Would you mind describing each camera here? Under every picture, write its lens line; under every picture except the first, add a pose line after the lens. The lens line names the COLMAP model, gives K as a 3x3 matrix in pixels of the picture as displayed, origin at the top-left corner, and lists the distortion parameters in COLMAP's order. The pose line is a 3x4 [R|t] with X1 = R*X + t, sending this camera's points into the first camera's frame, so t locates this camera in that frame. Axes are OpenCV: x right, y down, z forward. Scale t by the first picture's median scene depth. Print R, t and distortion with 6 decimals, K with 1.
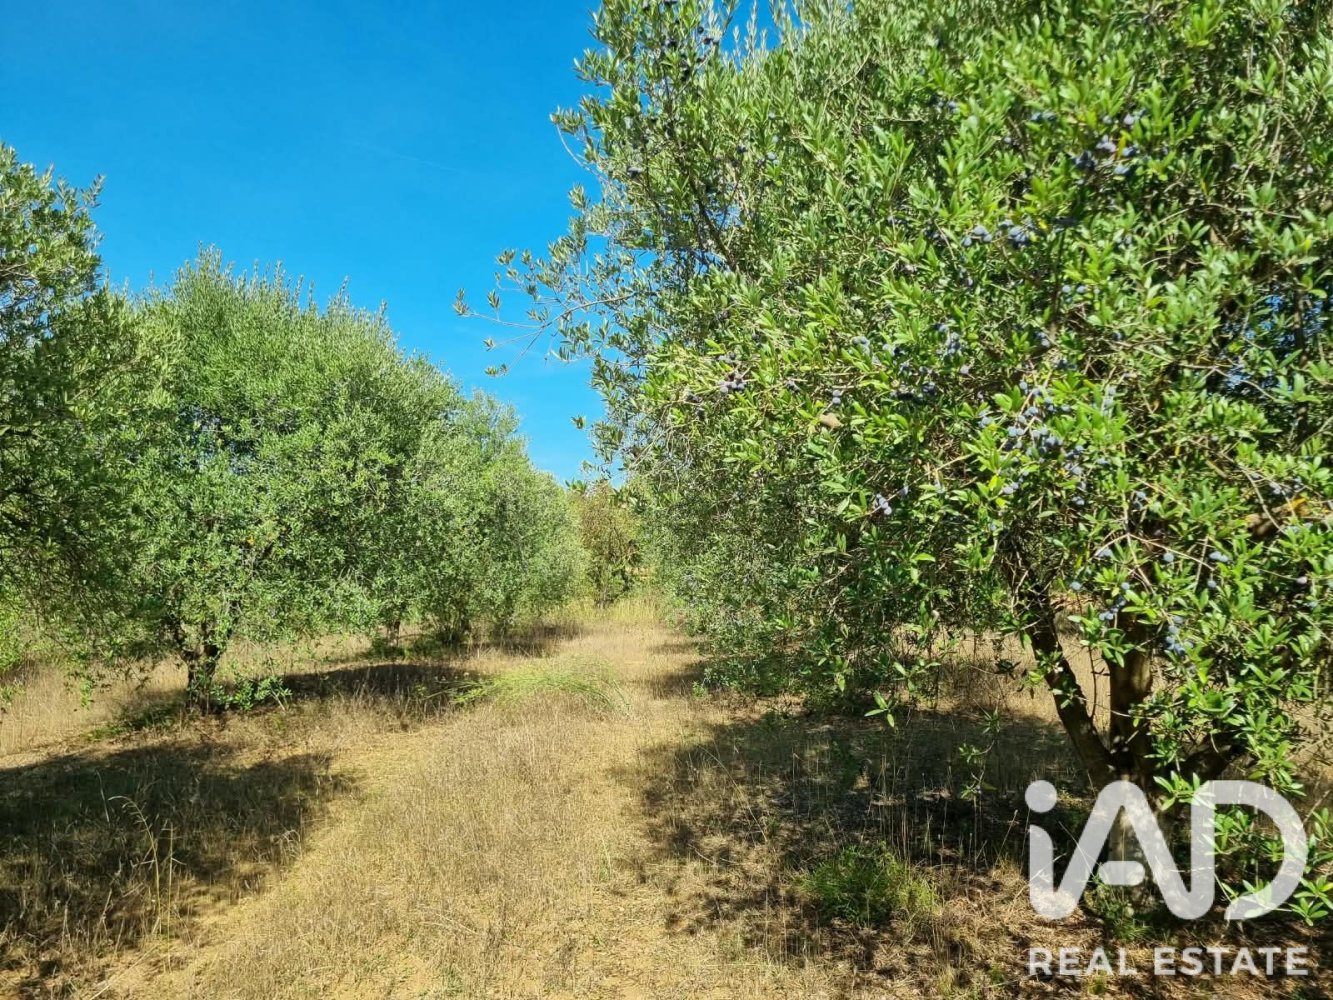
lens RADIAL K [[994.6, 0, 666.4], [0, 994.6, 499.6], [0, 0, 1]] dist [0.002000, 0.001216]
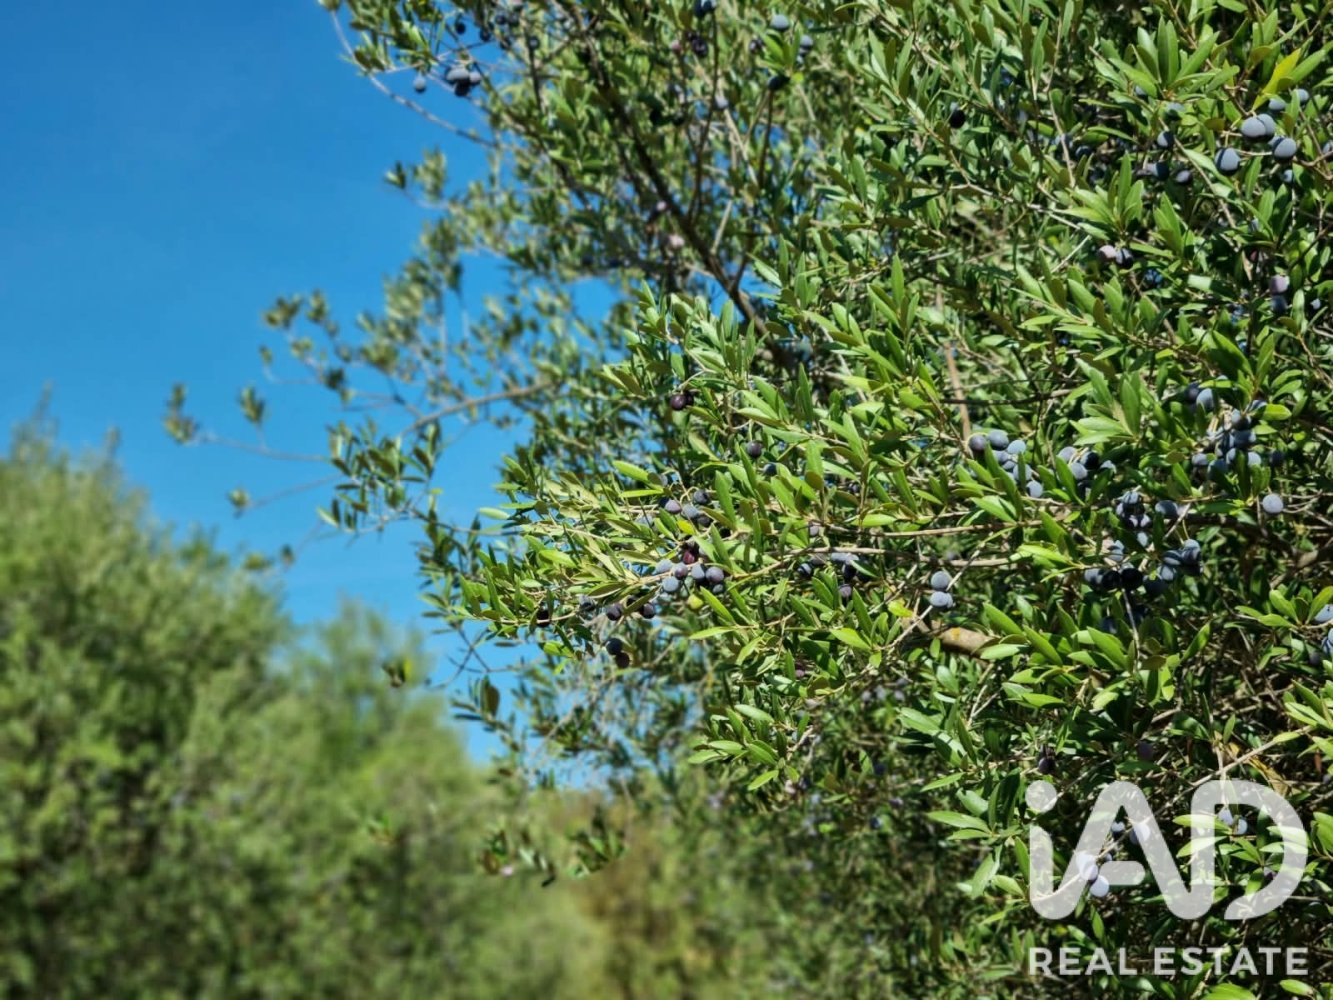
lens RADIAL K [[1999.1, 0, 666.6], [0, 1999.1, 500.0], [0, 0, 1]] dist [0.019598, 0.000000]
pose [[0.997576, -0.049029, -0.049373, 0.071409], [0.041039, 0.987602, -0.151520, -0.017070], [0.056190, 0.149127, 0.987220, 0.156113]]
